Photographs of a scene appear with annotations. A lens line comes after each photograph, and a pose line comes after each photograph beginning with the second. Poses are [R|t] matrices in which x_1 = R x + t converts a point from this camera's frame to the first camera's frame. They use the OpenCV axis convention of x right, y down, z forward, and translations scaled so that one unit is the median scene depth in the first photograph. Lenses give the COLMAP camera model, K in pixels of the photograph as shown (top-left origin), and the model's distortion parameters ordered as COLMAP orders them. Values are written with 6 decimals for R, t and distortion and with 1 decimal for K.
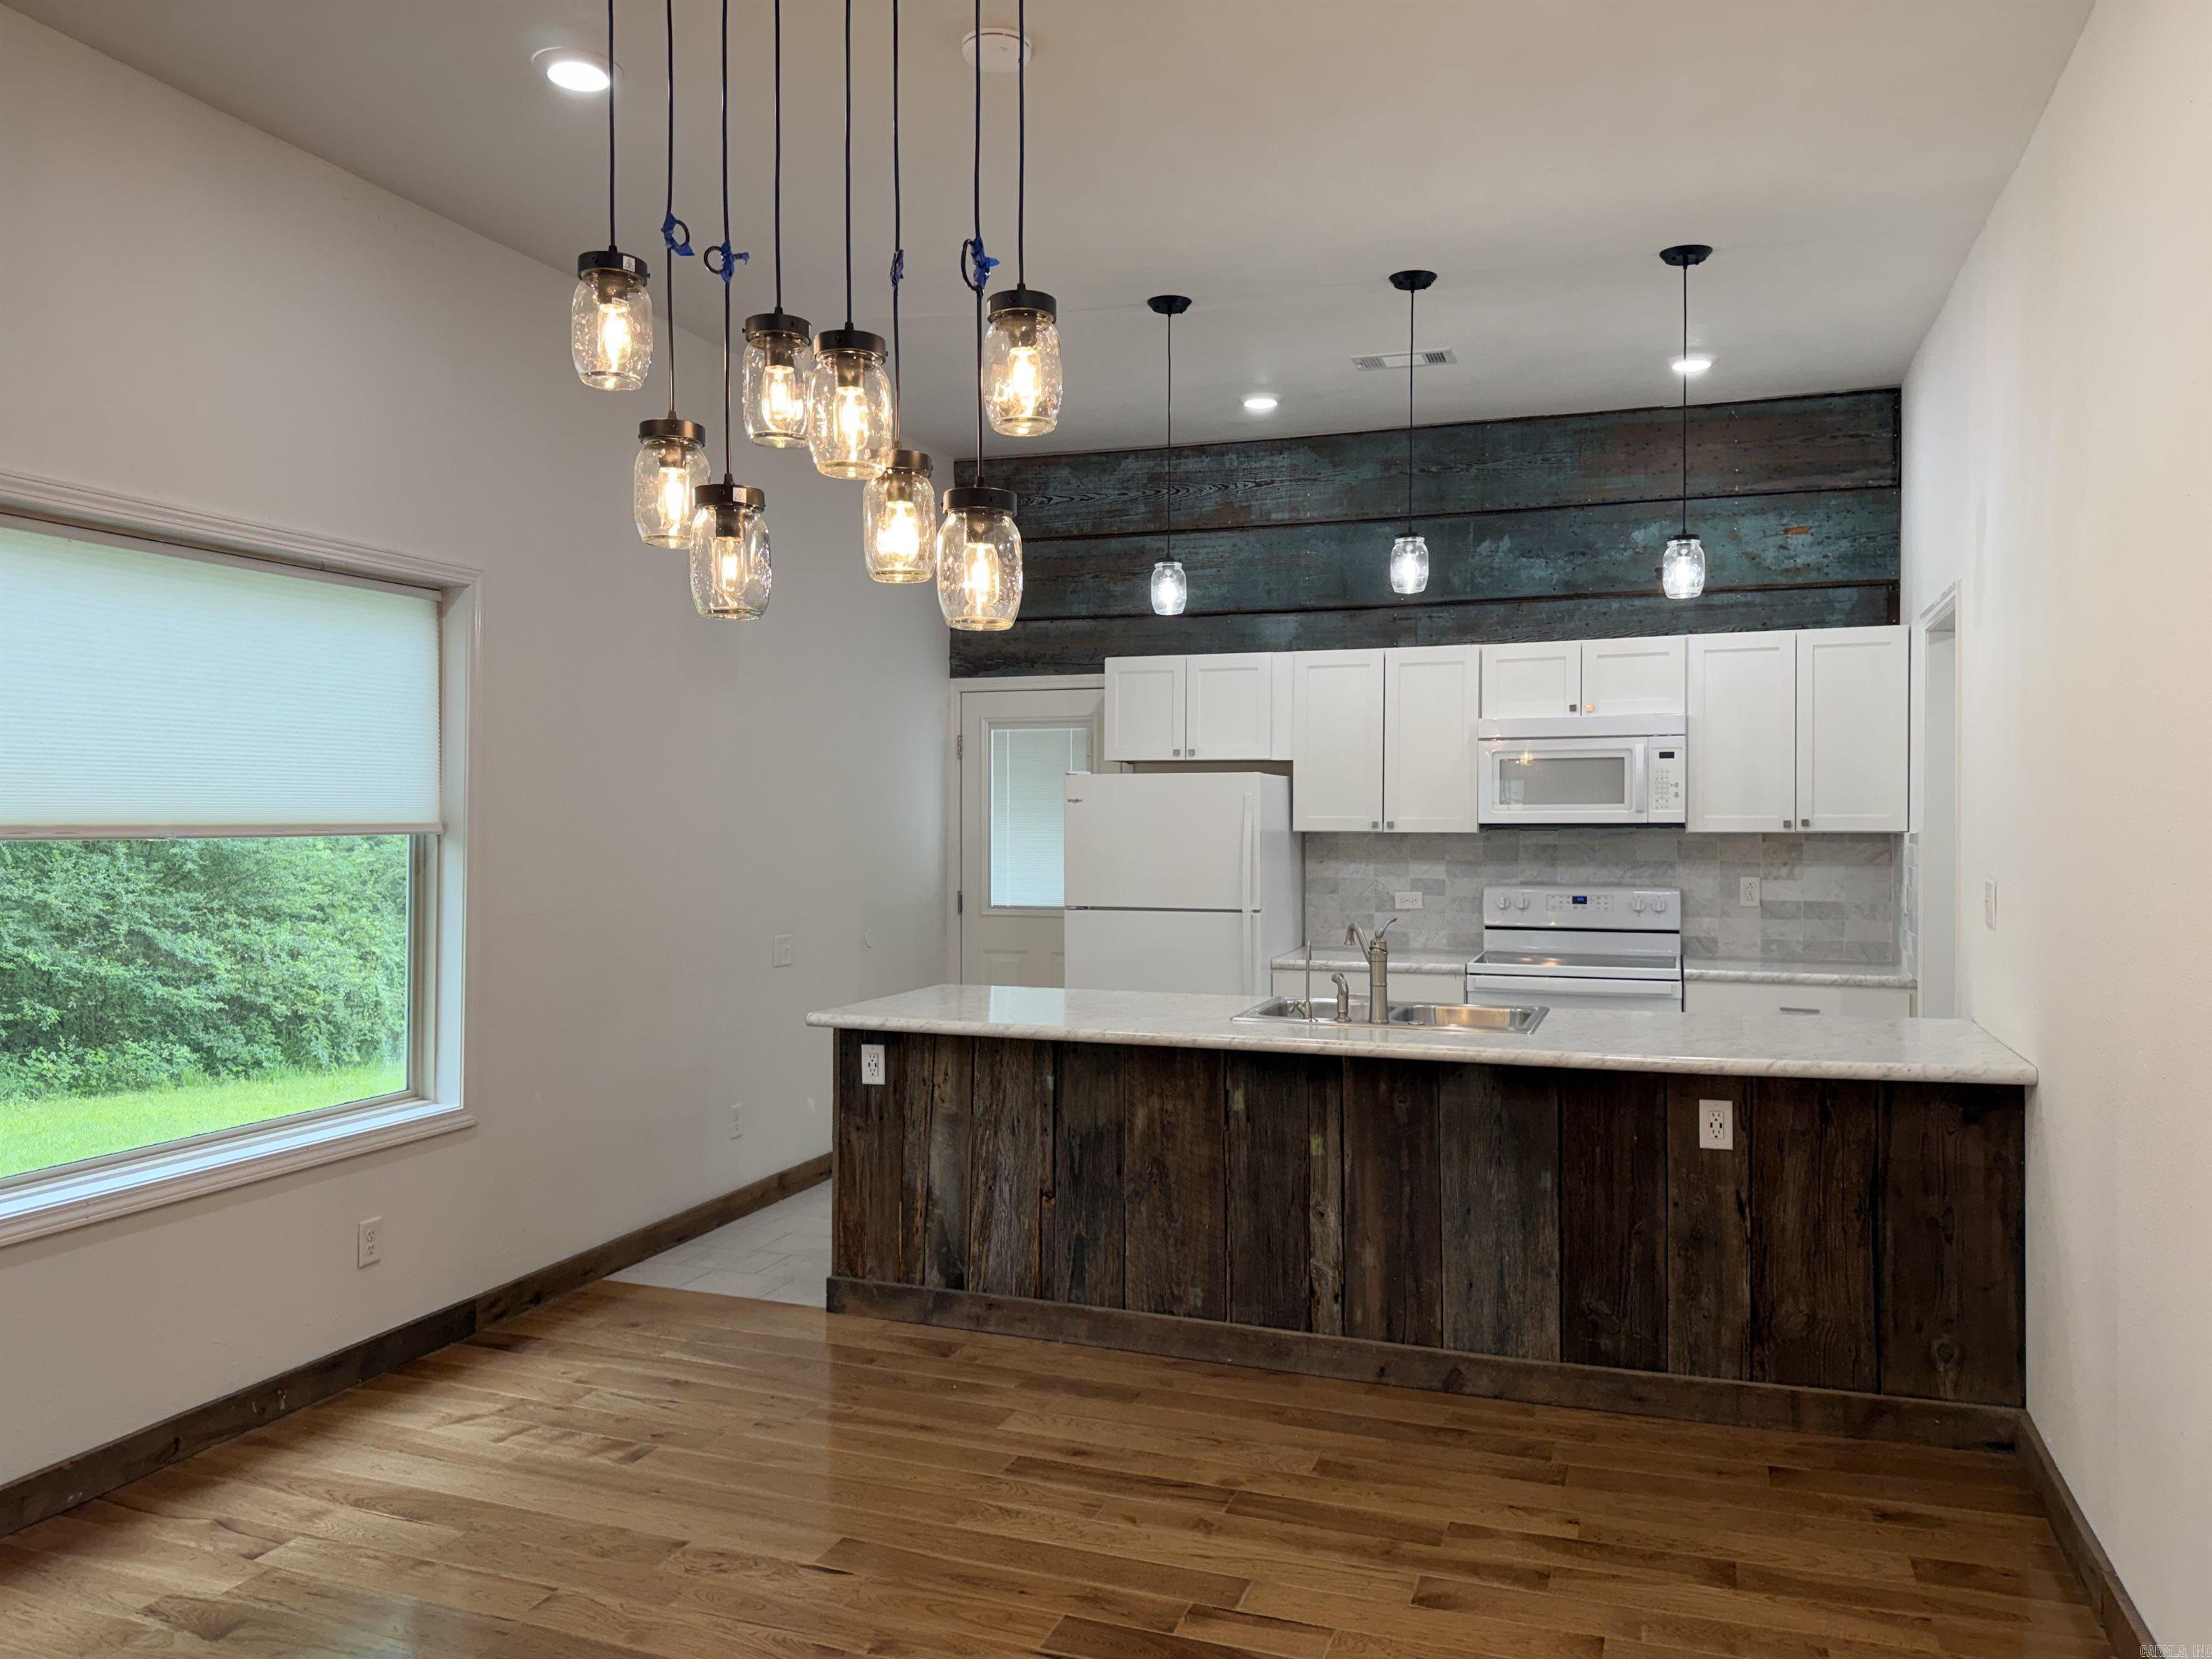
lens RADIAL K [[1575.4, 0, 1106.0], [0, 1575.4, 829.5], [0, 0, 1]] dist [0.202935, -0.411392]
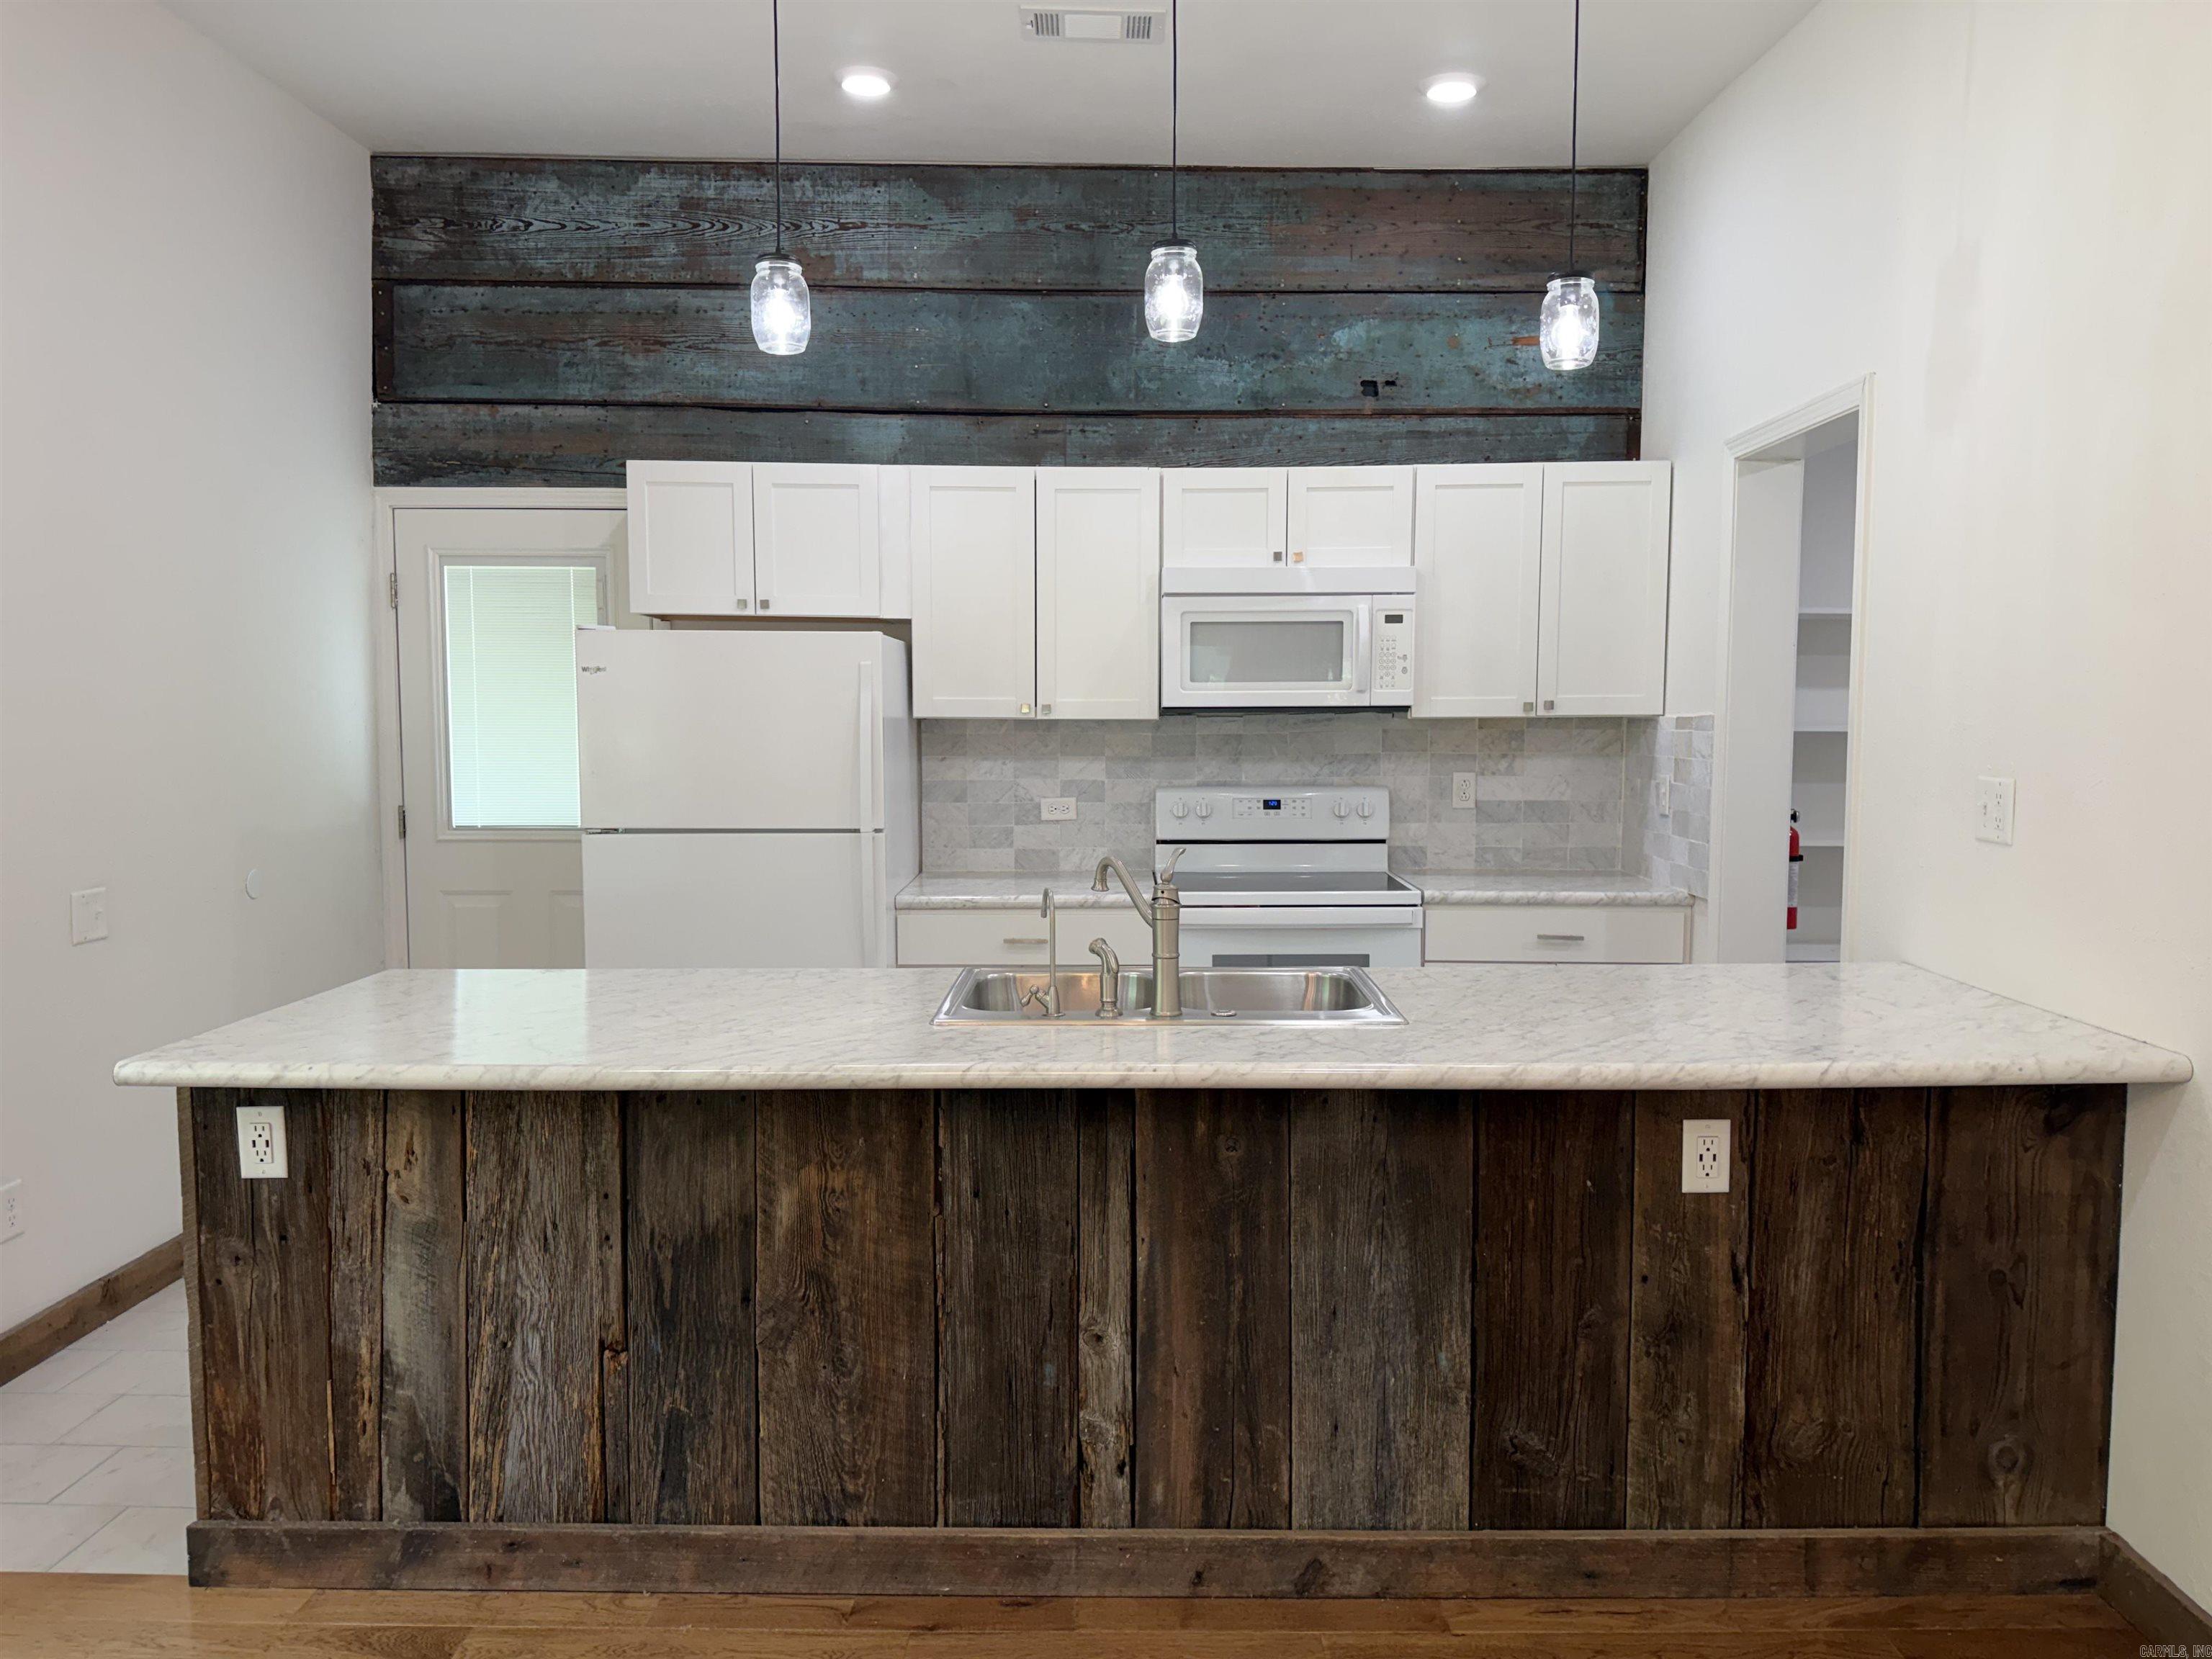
lens RADIAL K [[1571.8, 0, 1107.9], [0, 1571.8, 843.6], [0, 0, 1]] dist [0.123646, -0.221016]
pose [[0.943994, -0.026094, 0.328930, -0.051842], [0.001162, 0.997125, 0.075767, 0.006008], [-0.329961, -0.071141, 0.941310, 0.406313]]
